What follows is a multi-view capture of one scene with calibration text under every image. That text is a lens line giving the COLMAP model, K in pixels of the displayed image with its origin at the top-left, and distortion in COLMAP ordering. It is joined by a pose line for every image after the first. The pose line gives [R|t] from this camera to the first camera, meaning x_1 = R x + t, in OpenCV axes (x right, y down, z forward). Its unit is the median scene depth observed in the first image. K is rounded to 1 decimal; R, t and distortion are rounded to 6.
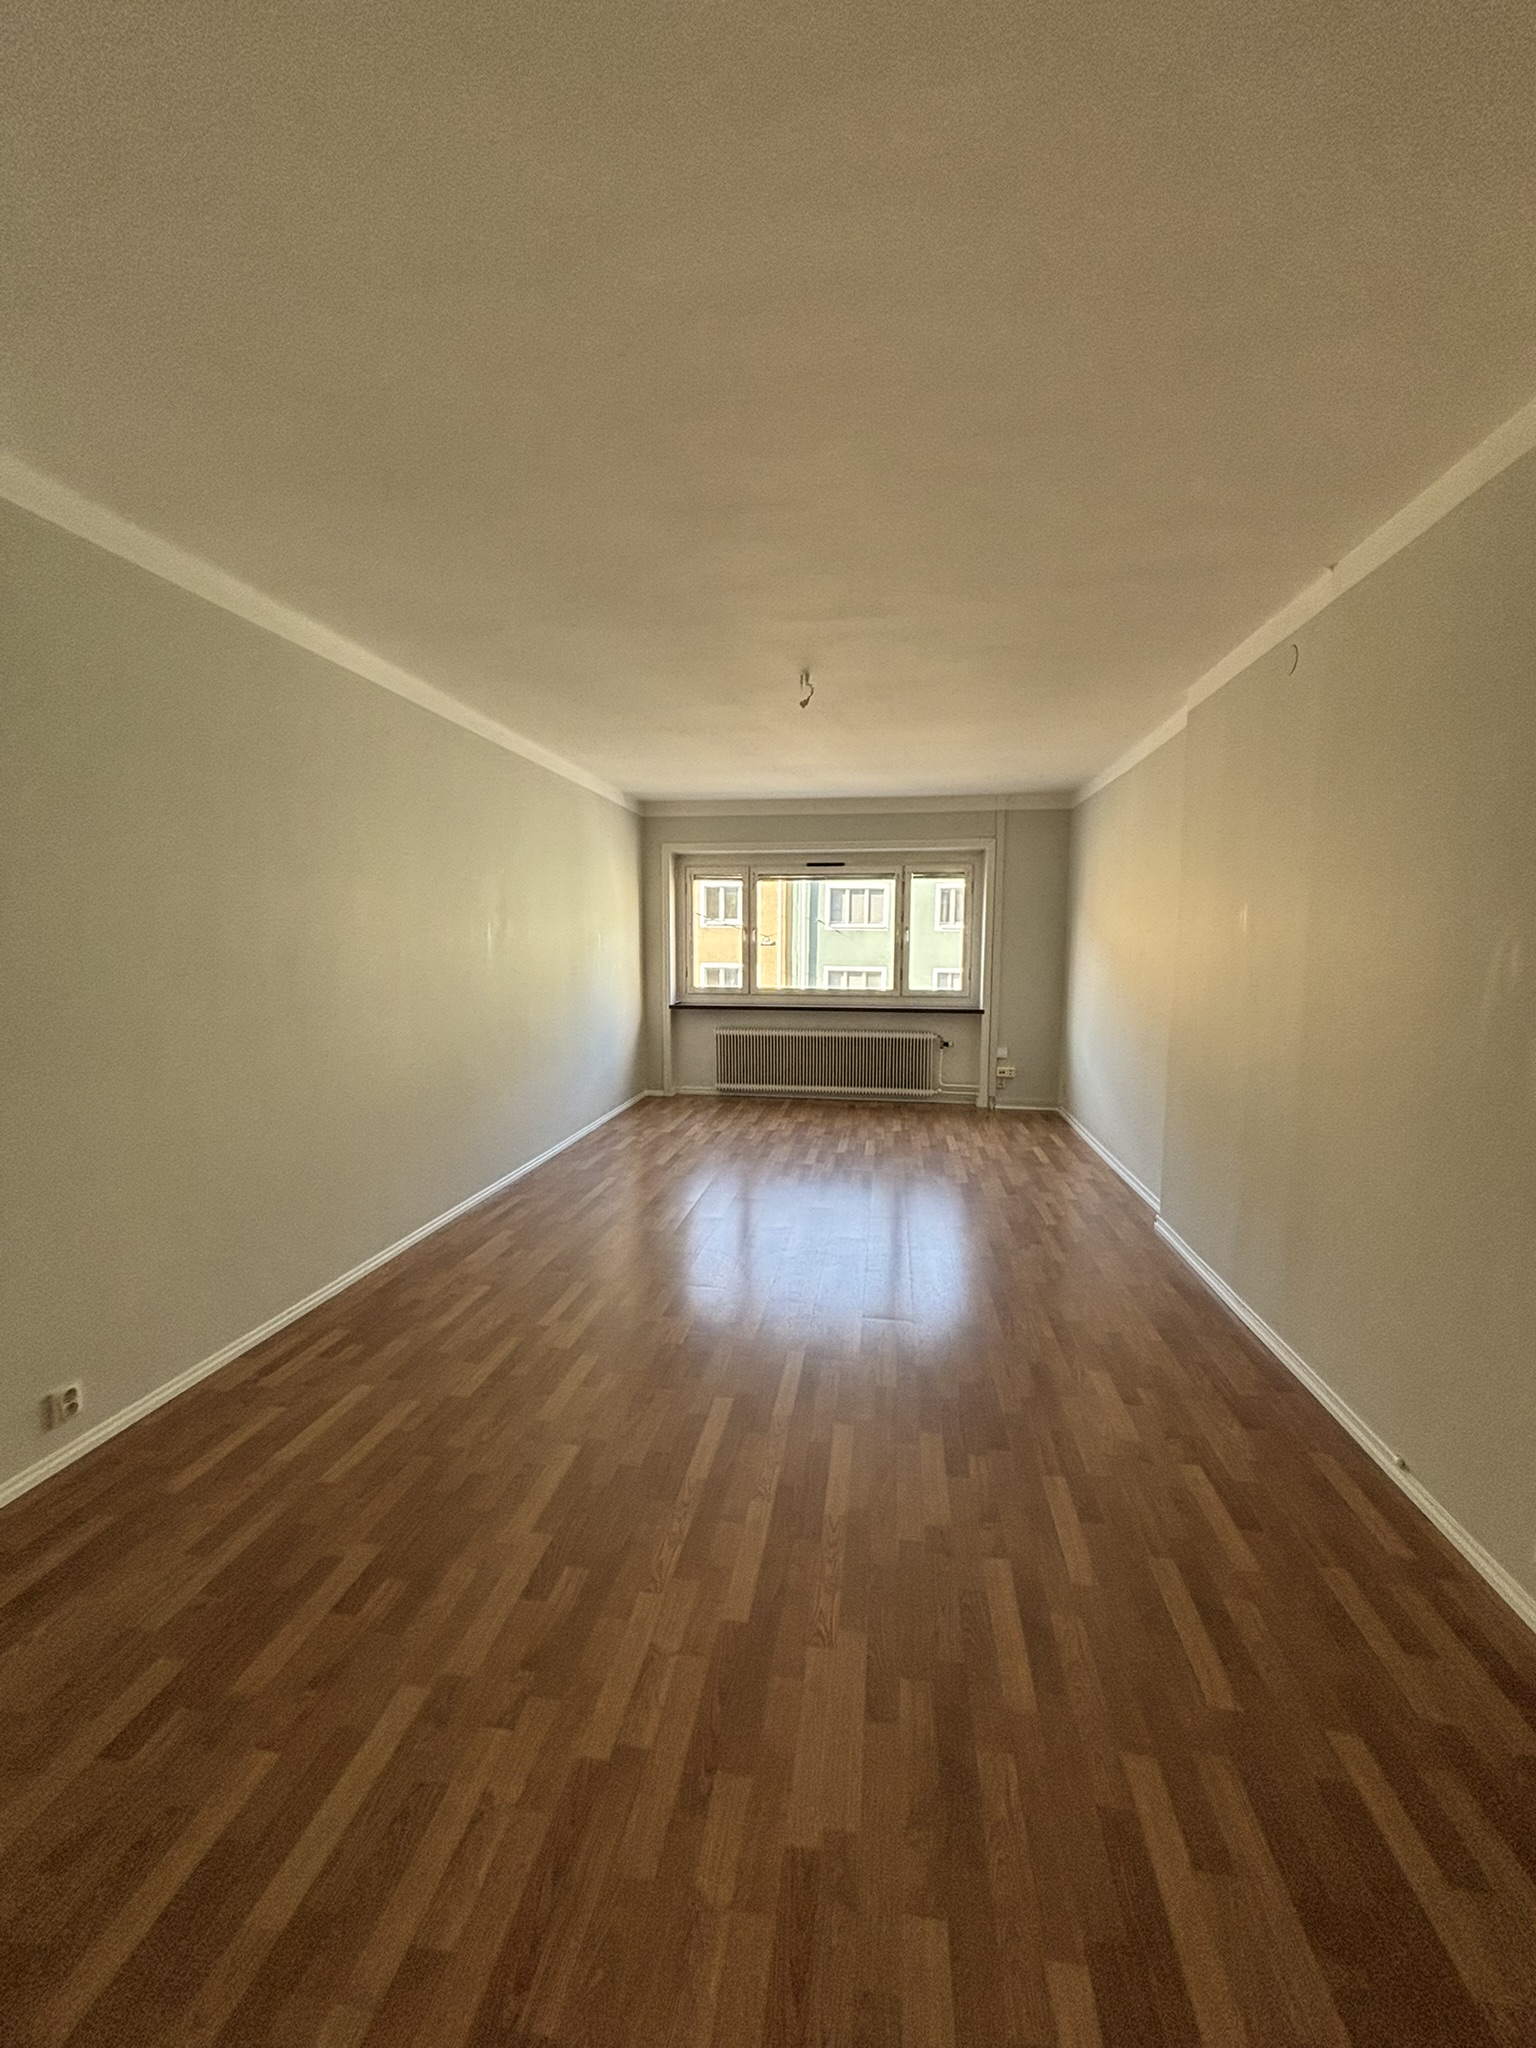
lens RADIAL K [[818.7, 0, 746.7], [0, 818.7, 1032.5], [0, 0, 1]] dist [-0.007471, -0.000569]
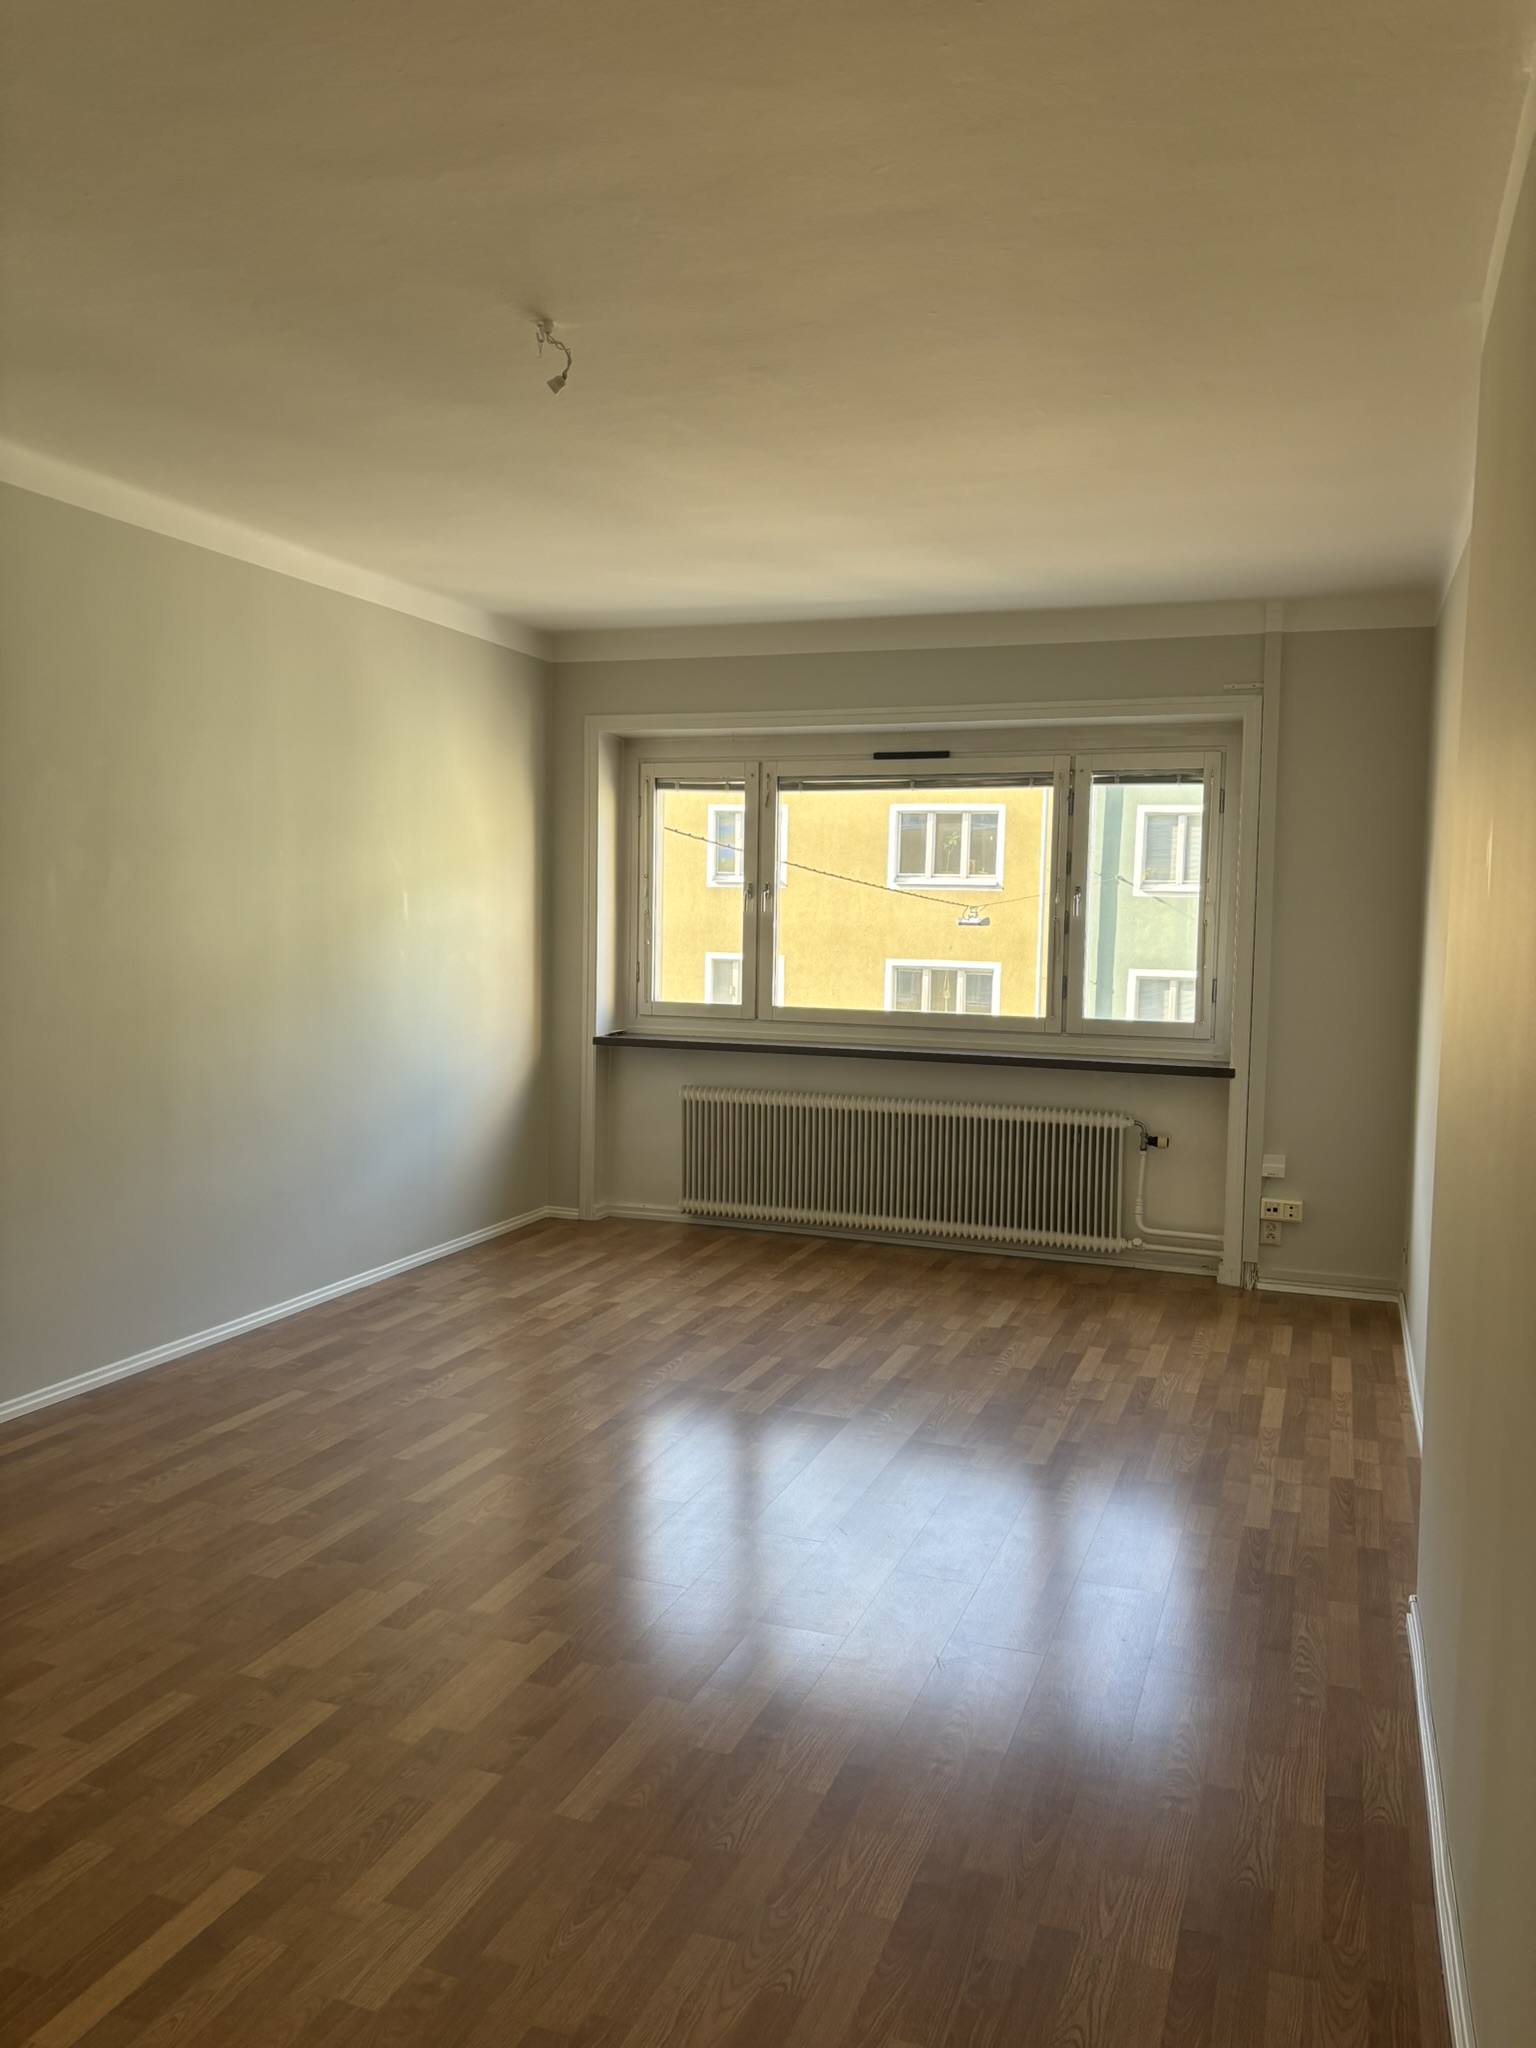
lens RADIAL K [[1531.0, 0, 767.6], [0, 1531.0, 1029.8], [0, 0, 1]] dist [0.007437, 0.009846]
pose [[0.979554, 0.030153, -0.198910, 0.206293], [-0.037544, 0.998734, -0.033490, -0.011626], [0.197649, 0.040273, 0.979445, 0.113467]]
